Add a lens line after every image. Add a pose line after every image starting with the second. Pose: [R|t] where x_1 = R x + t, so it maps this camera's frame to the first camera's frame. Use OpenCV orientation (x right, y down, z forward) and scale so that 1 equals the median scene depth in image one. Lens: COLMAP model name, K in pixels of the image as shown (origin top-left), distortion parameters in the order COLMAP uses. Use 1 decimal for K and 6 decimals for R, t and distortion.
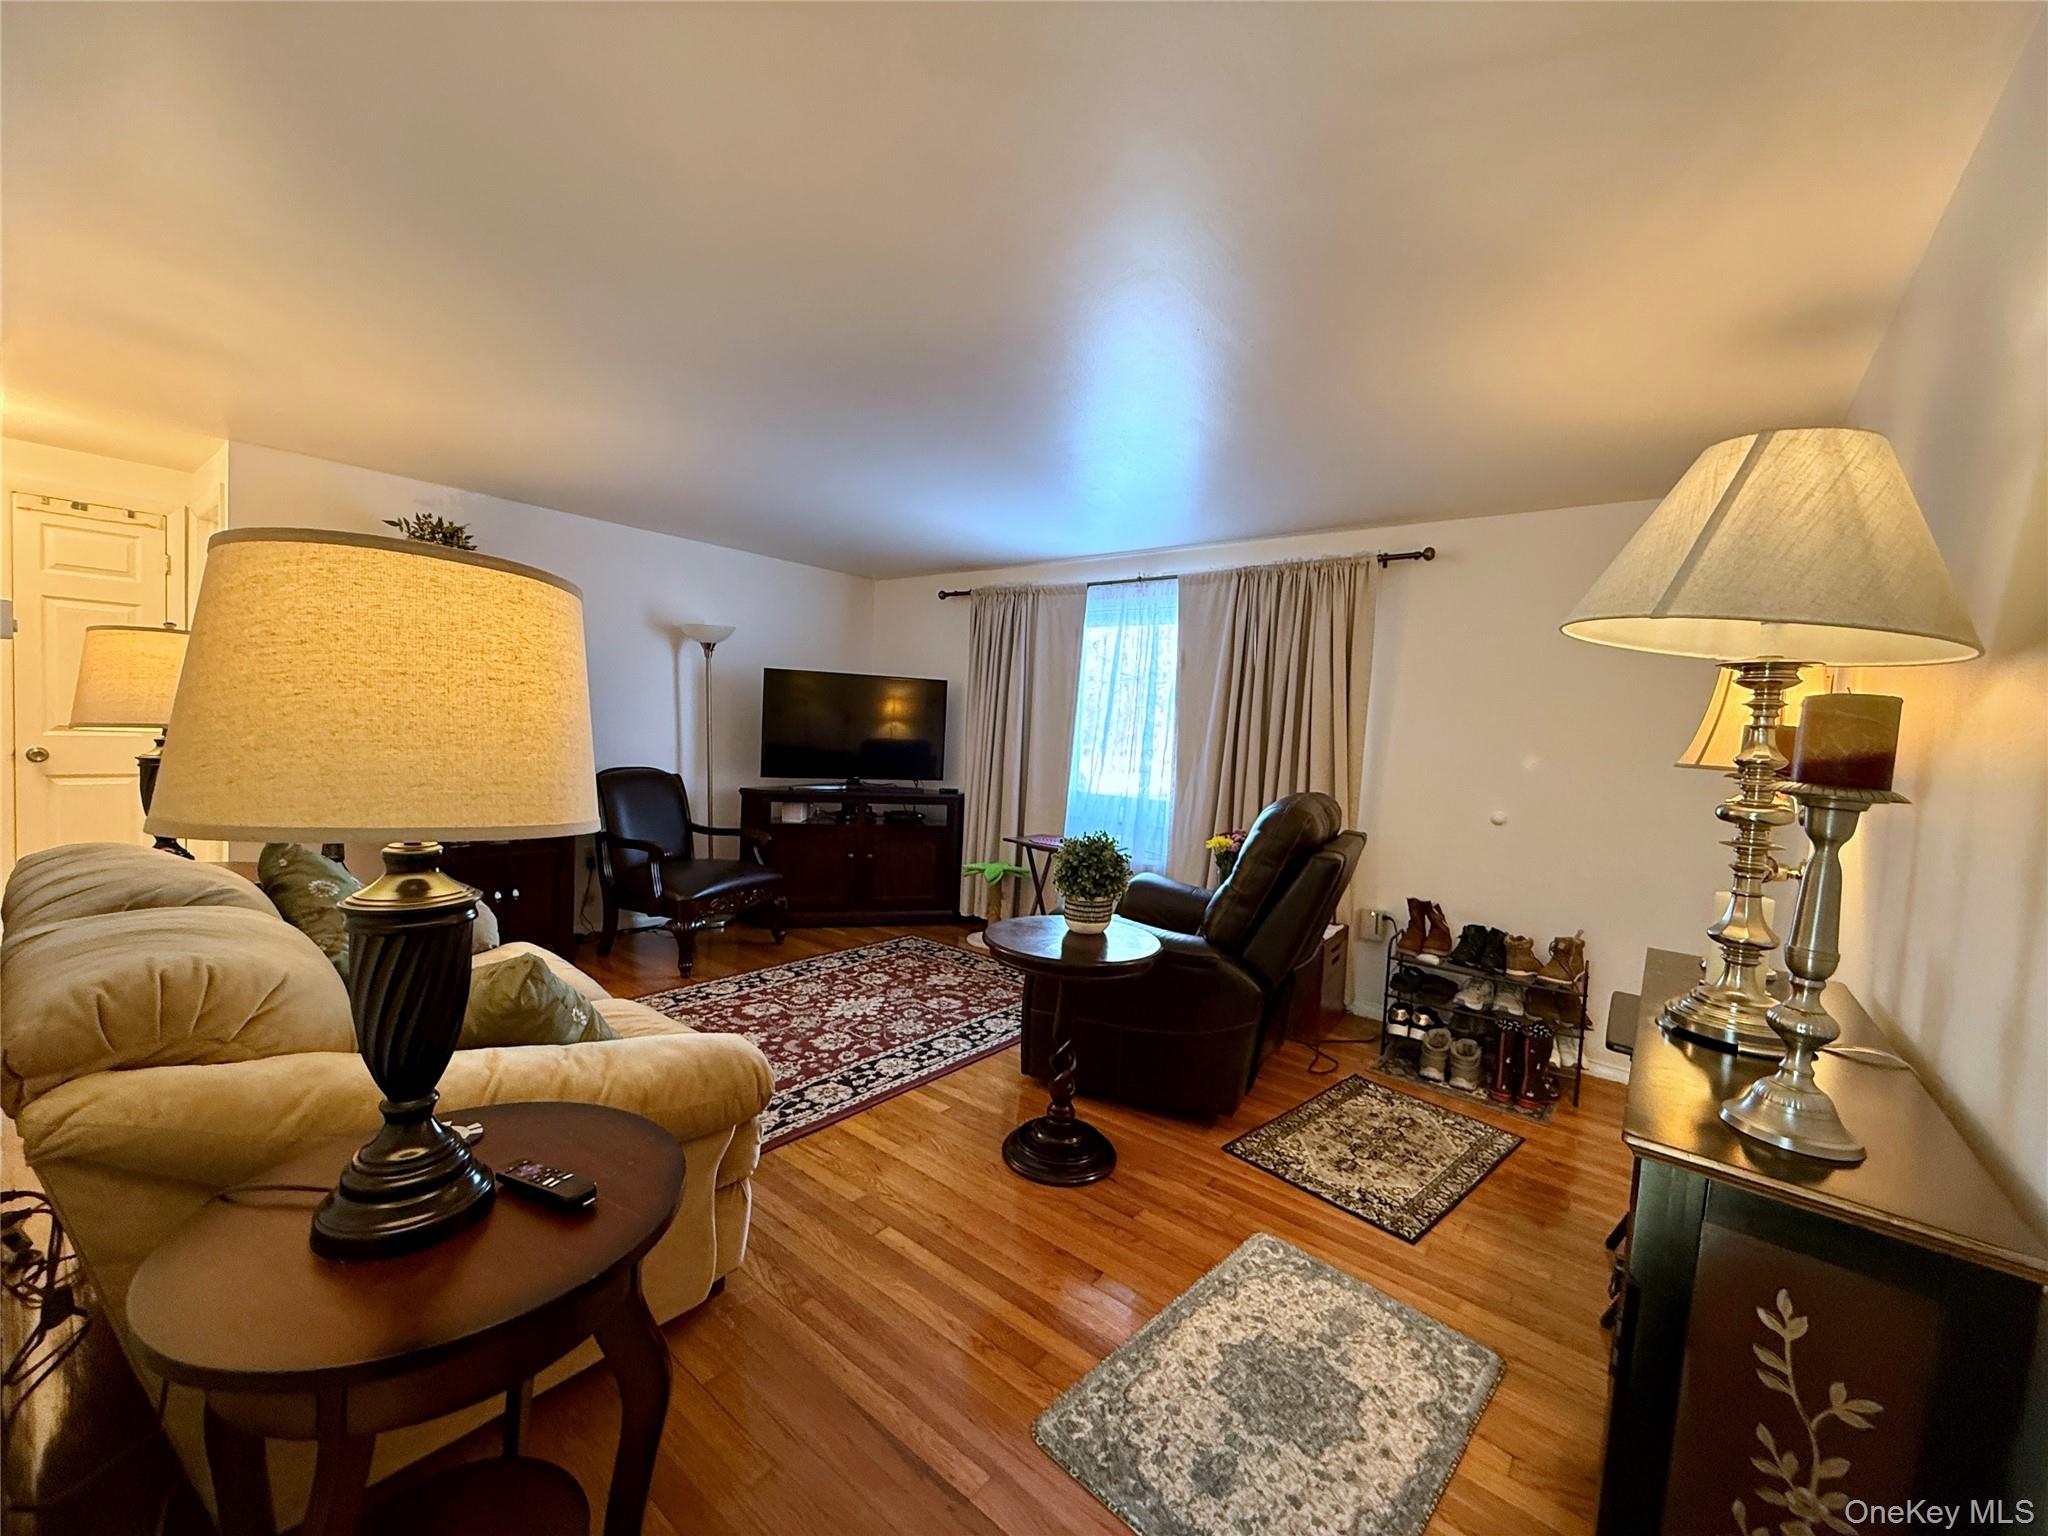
lens RADIAL K [[818.1, 0, 1018.1], [0, 818.1, 763.8], [0, 0, 1]] dist [-0.000234, -0.000084]
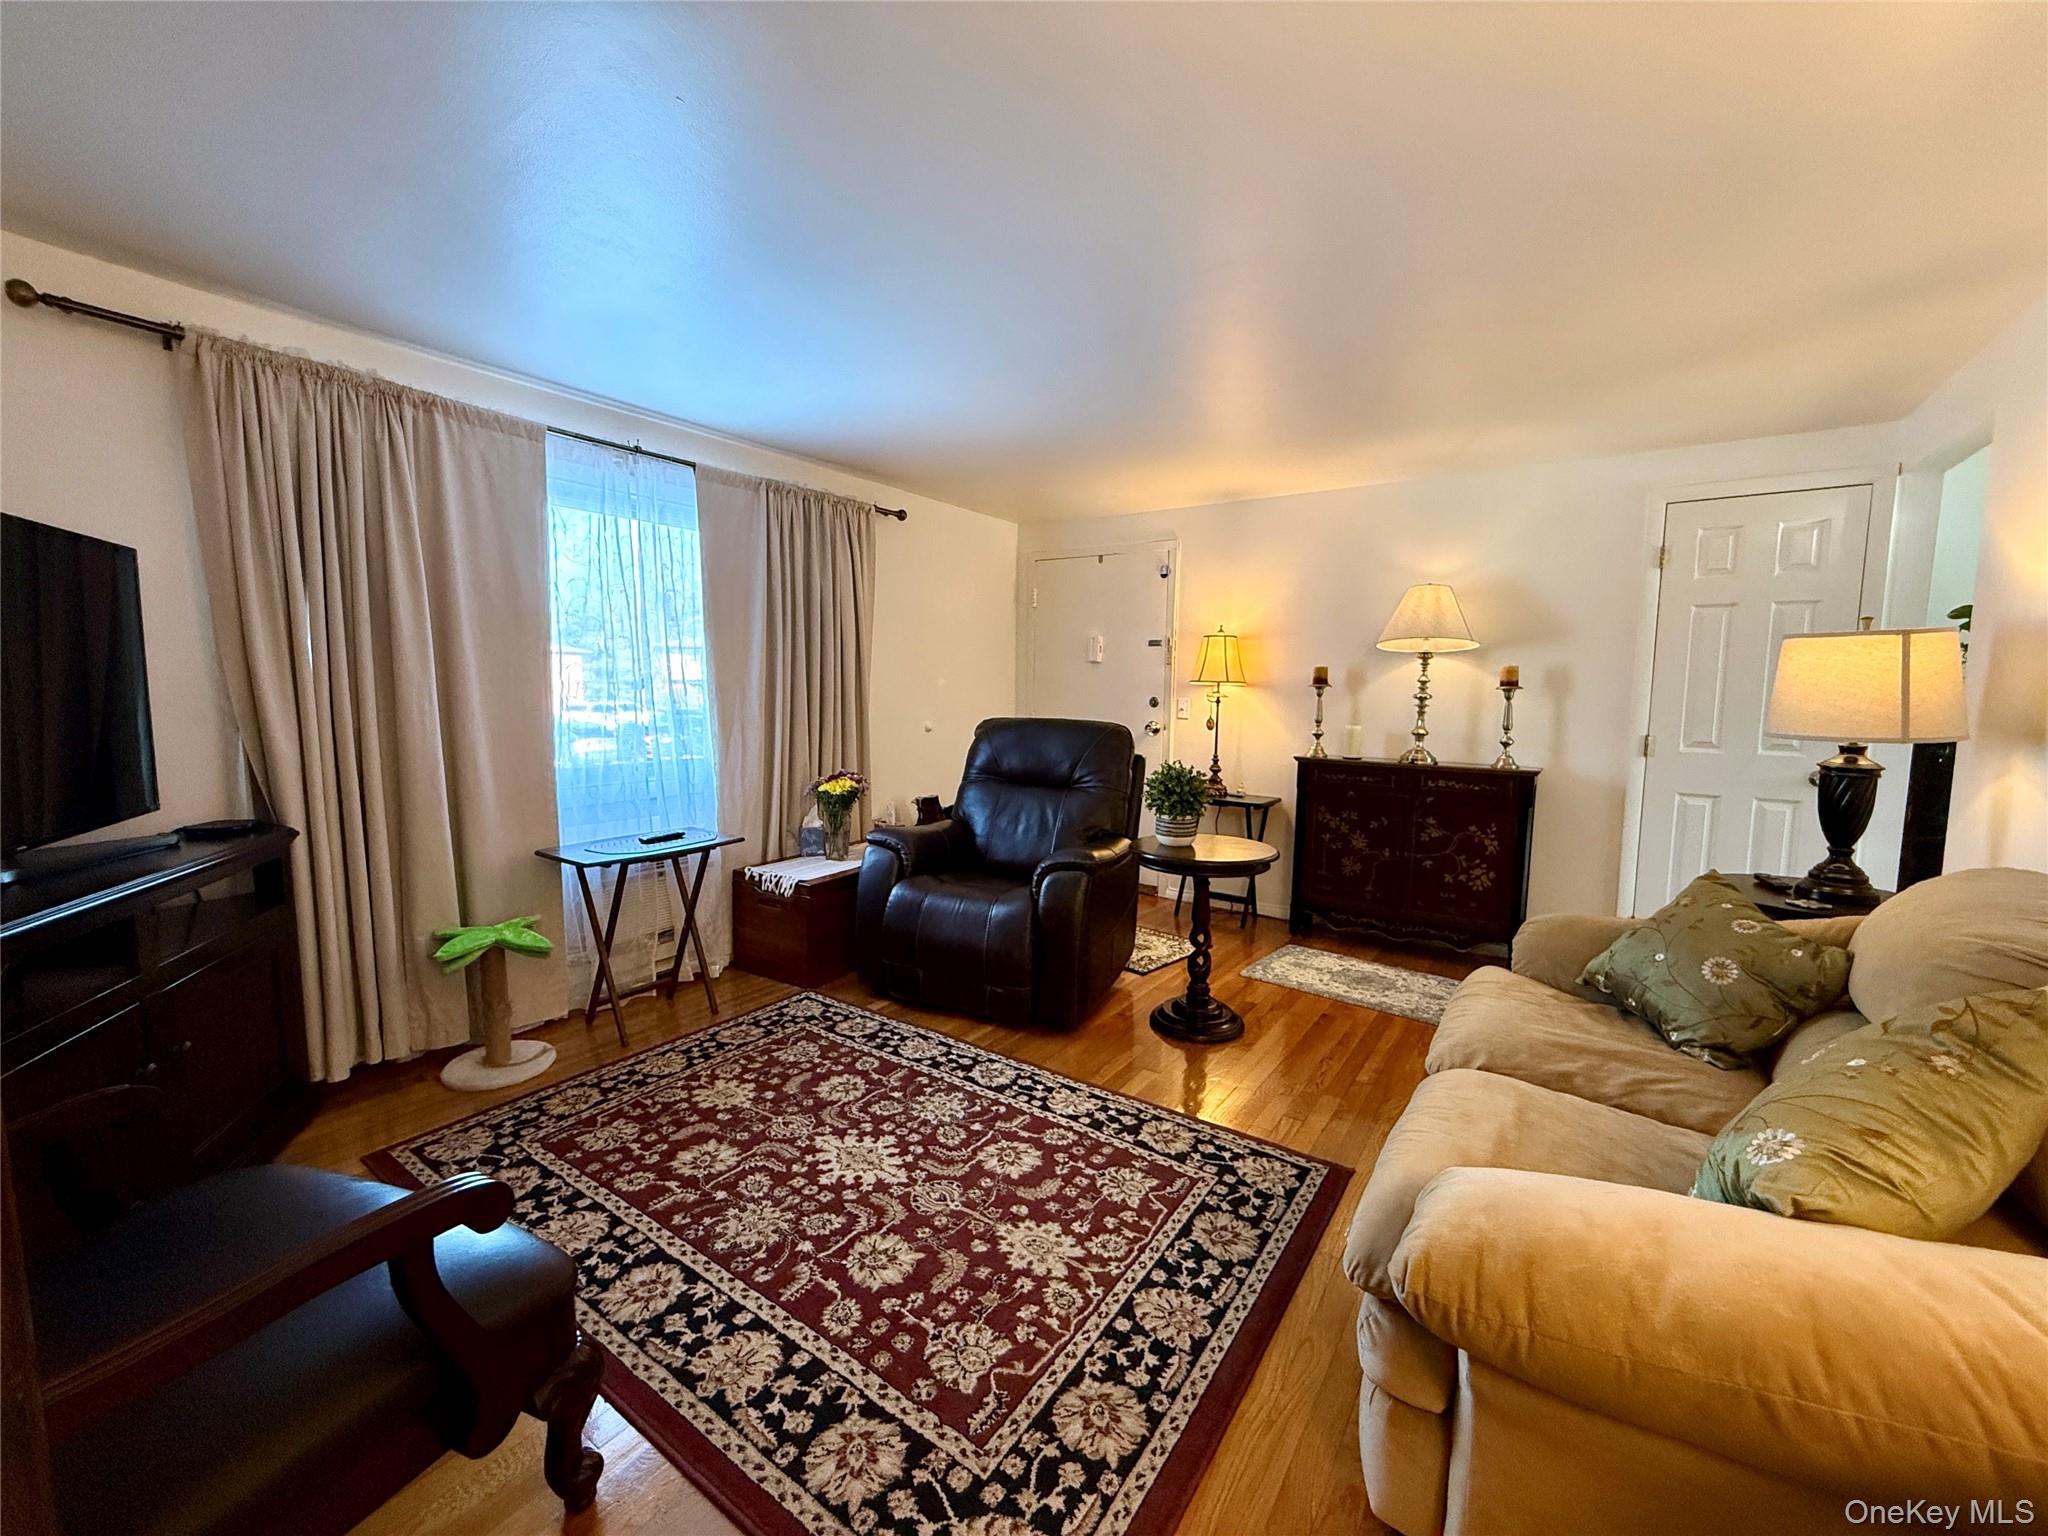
lens RADIAL K [[818.1, 0, 1018.1], [0, 818.1, 763.8], [0, 0, 1]] dist [-0.000234, -0.000084]
pose [[-0.066764, -0.155077, 0.985644, -0.749918], [0.026376, 0.987228, 0.157113, -0.078622], [-0.997420, 0.036487, -0.061821, 0.910489]]
